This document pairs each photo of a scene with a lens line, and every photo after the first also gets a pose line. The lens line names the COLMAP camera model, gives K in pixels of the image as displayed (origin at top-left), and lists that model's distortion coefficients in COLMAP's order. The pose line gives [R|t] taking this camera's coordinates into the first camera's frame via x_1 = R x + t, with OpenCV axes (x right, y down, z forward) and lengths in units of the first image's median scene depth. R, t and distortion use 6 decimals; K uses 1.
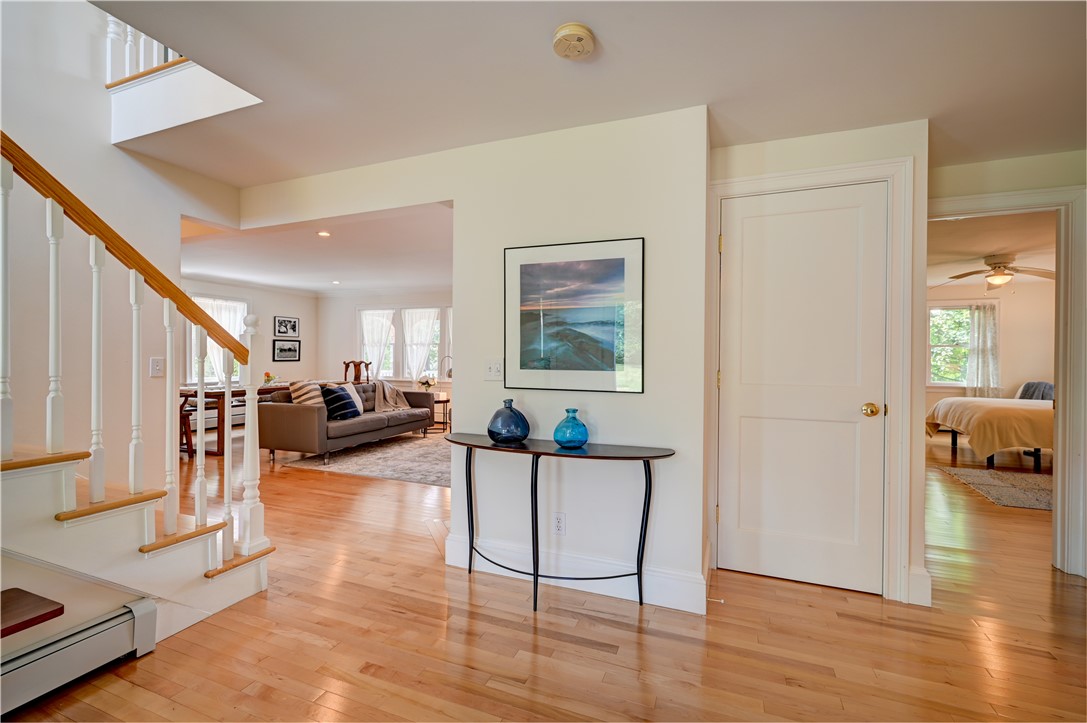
lens RADIAL K [[463.3, 0, 545.3], [0, 463.3, 360.1], [0, 0, 1]] dist [-0.000797, -0.000362]
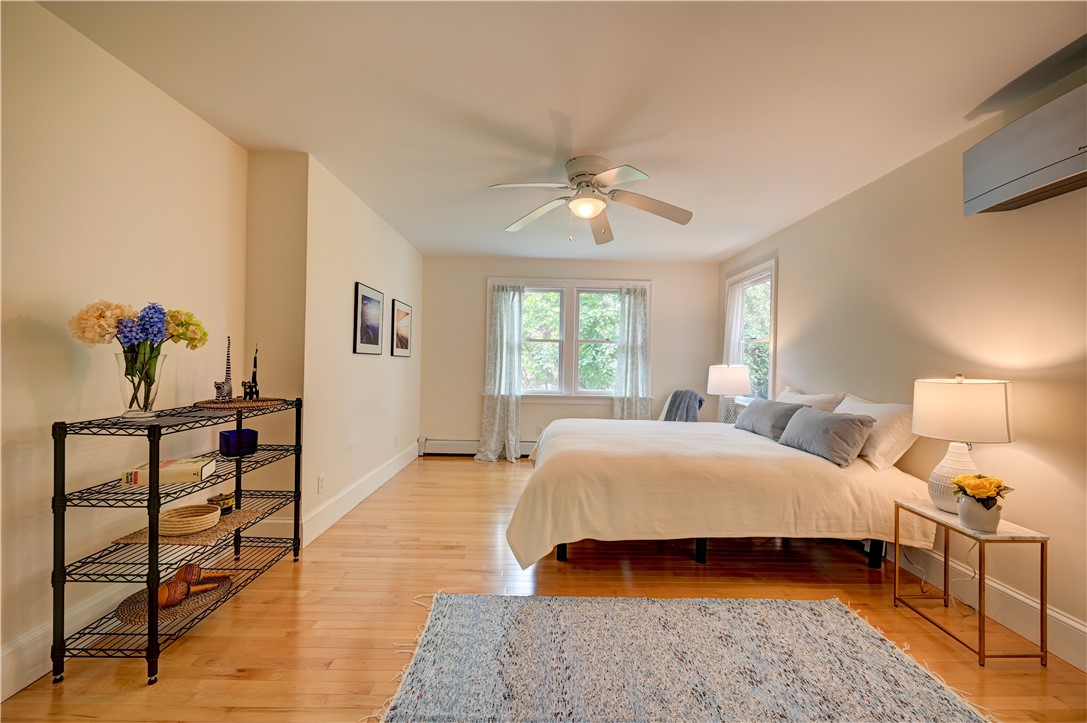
lens RADIAL K [[426.3, 0, 540.8], [0, 426.3, 363.2], [0, 0, 1]] dist [-0.000909, 0.000009]
pose [[0.928415, 0.008708, 0.371442, 0.549571], [-0.009356, 0.999956, -0.000058, 0.005183], [-0.371427, -0.003422, 0.928456, 0.410980]]
